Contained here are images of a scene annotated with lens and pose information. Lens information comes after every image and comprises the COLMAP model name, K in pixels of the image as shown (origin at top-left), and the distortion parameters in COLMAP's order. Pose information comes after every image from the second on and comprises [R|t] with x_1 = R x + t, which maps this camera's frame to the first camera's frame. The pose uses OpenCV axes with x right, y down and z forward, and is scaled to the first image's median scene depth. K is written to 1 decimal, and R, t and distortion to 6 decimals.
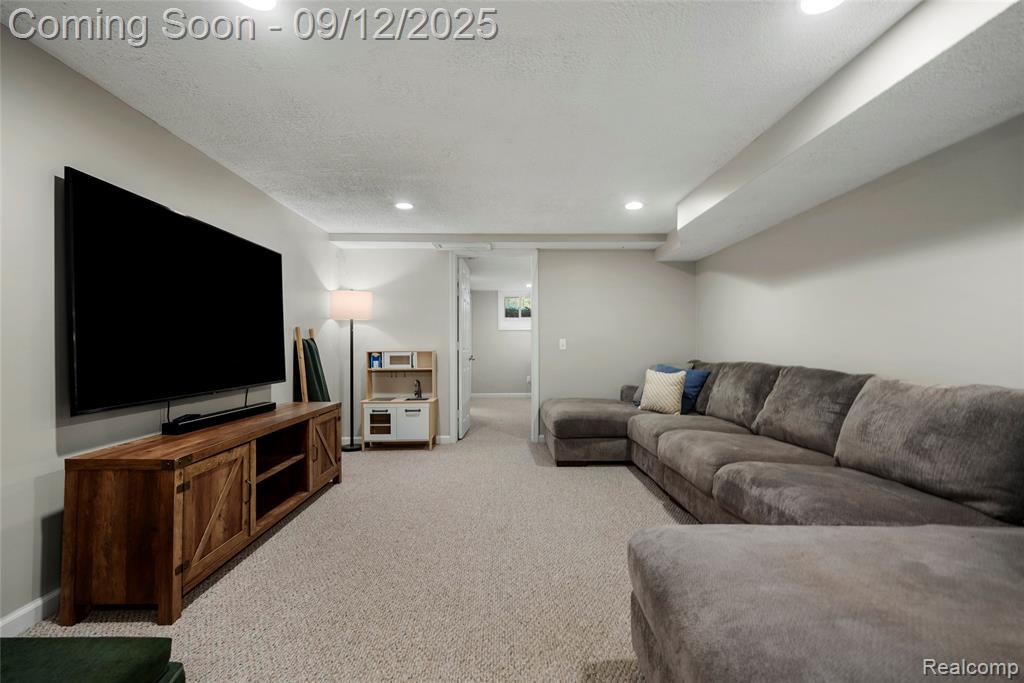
lens RADIAL K [[462.4, 0, 510.8], [0, 462.4, 345.6], [0, 0, 1]] dist [-0.004555, 0.000935]
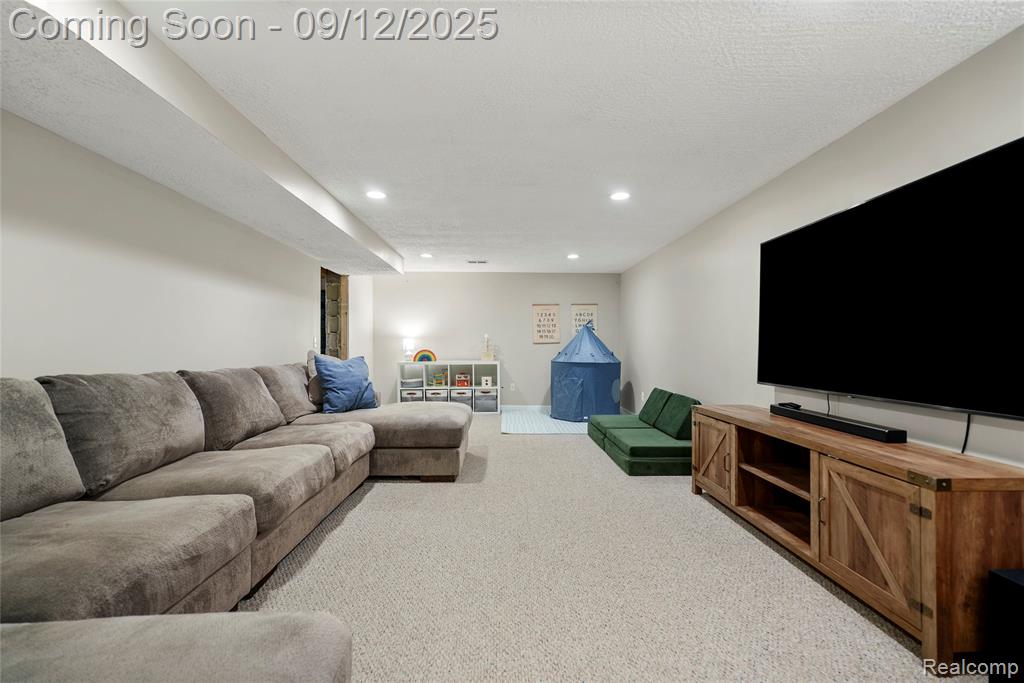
lens RADIAL K [[462.4, 0, 510.8], [0, 462.4, 345.6], [0, 0, 1]] dist [-0.004555, 0.000935]
pose [[-0.999959, -0.000080, -0.009035, 0.013221], [-0.000009, 0.999970, -0.007775, 0.011835], [0.009035, -0.007775, -0.999929, 1.842231]]
